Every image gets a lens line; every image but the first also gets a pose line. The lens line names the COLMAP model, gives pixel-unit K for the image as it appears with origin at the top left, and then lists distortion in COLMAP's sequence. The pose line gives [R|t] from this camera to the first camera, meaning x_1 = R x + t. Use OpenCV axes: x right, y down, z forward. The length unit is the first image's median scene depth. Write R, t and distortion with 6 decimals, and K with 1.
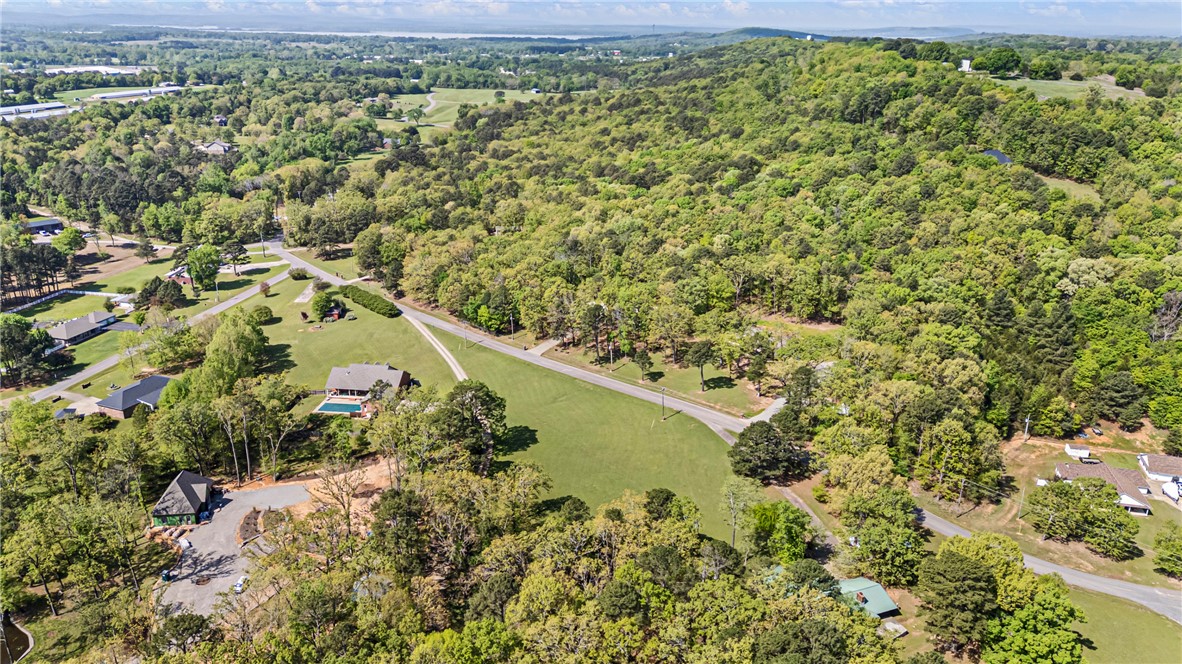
lens RADIAL K [[868.8, 0, 592.5], [0, 868.8, 332.5], [0, 0, 1]] dist [0.083714, -0.109013]
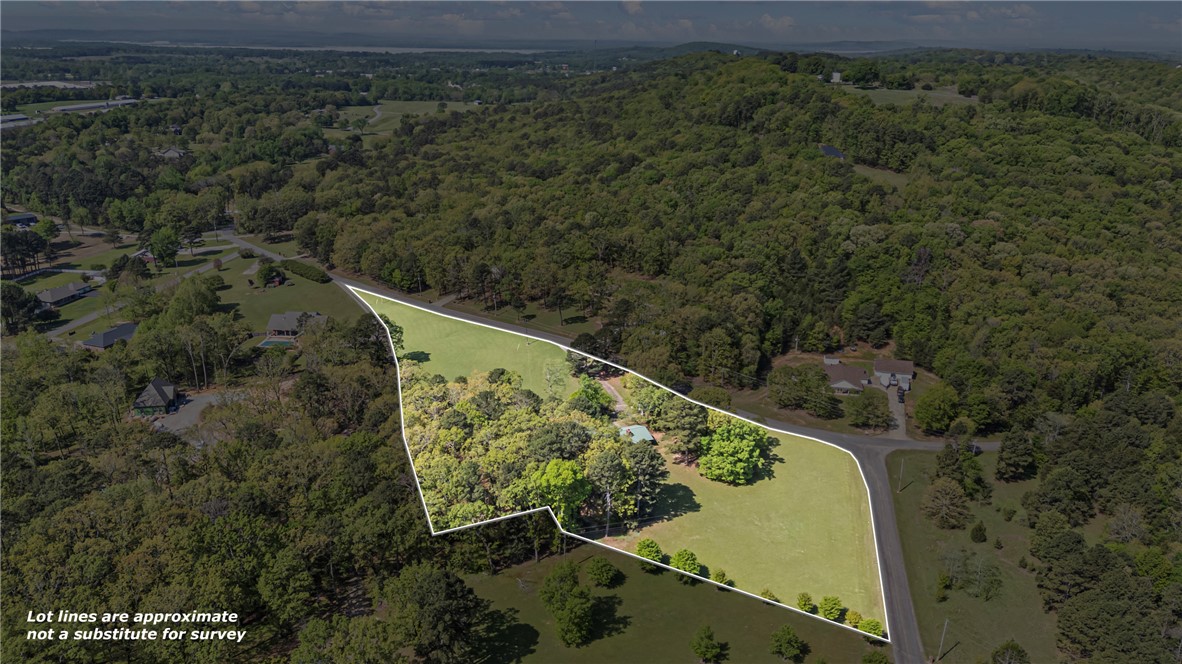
lens RADIAL K [[868.8, 0, 592.5], [0, 868.8, 332.5], [0, 0, 1]] dist [0.083714, -0.109013]
pose [[0.998952, -0.015966, 0.042904, 0.071155], [0.016585, 0.999763, -0.014092, 0.058924], [-0.042668, 0.014789, 0.998980, -0.183577]]
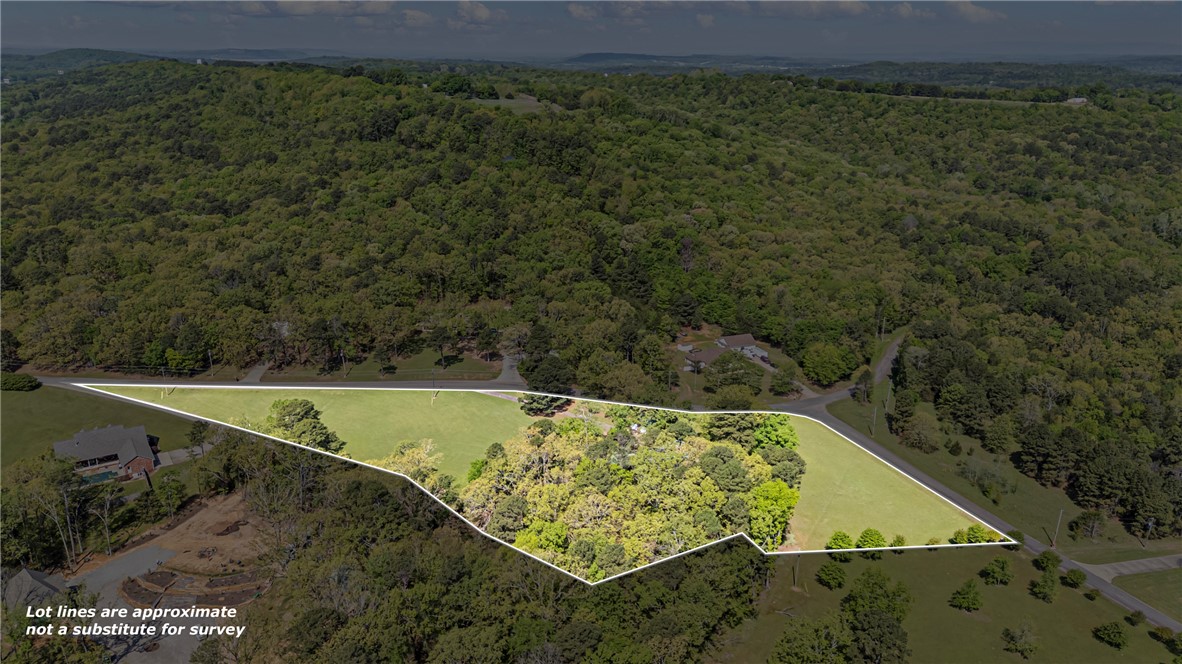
lens RADIAL K [[868.8, 0, 592.5], [0, 868.8, 332.5], [0, 0, 1]] dist [0.083714, -0.109013]
pose [[0.765050, -0.200016, 0.612121, -0.262215], [0.212579, 0.975698, 0.053130, -0.000863], [-0.607872, 0.089477, 0.788977, -0.038006]]
